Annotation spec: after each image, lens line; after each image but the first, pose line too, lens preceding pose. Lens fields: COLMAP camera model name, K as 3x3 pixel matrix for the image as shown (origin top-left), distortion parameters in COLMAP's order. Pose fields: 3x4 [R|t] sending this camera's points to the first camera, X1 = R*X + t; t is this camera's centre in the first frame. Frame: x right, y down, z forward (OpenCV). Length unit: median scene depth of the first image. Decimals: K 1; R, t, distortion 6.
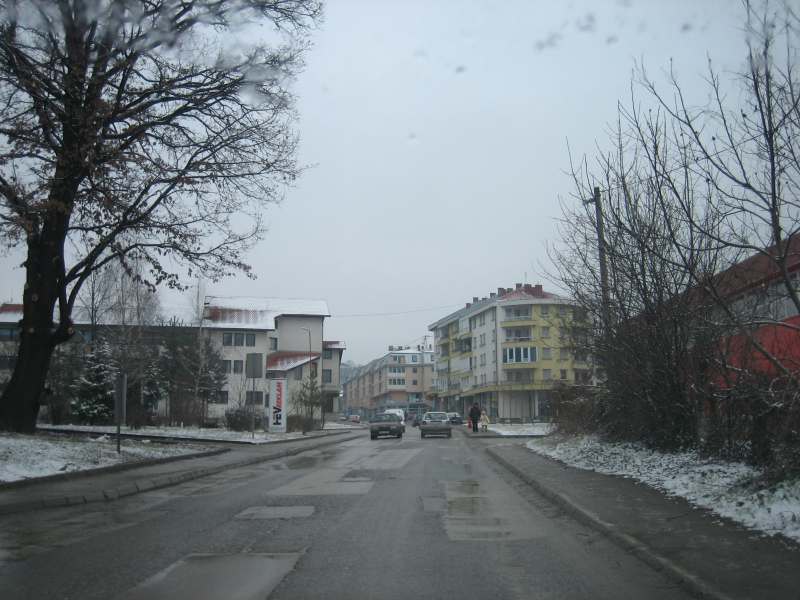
lens RADIAL K [[824.8, 0, 400.4], [0, 824.8, 300.4], [0, 0, 1]] dist [-0.010146, 0.000000]
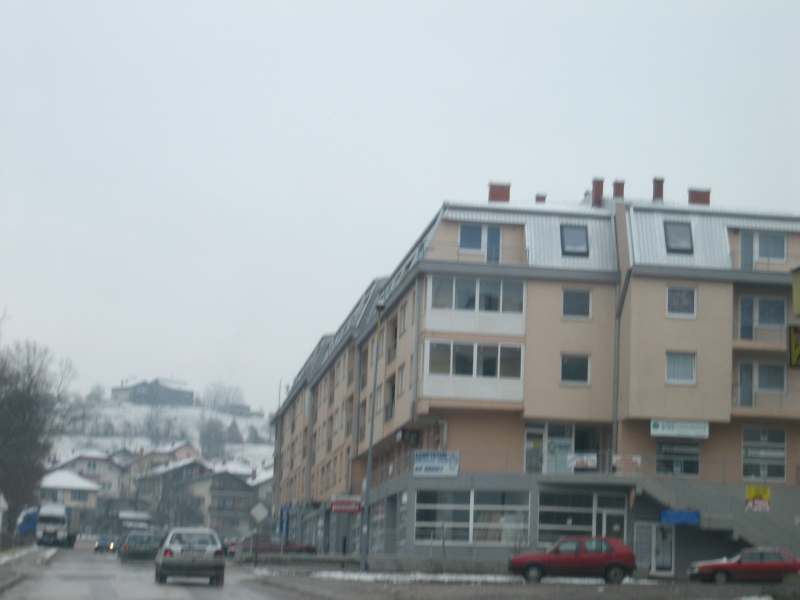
lens RADIAL K [[2019.9, 0, 399.8], [0, 2019.9, 299.8], [0, 0, 1]] dist [0.092668, 0.000000]
pose [[0.998335, 0.031846, -0.048092, -0.000004], [-0.030968, 0.999342, 0.018901, 0.076993], [0.048663, -0.017380, 0.998664, 0.548623]]
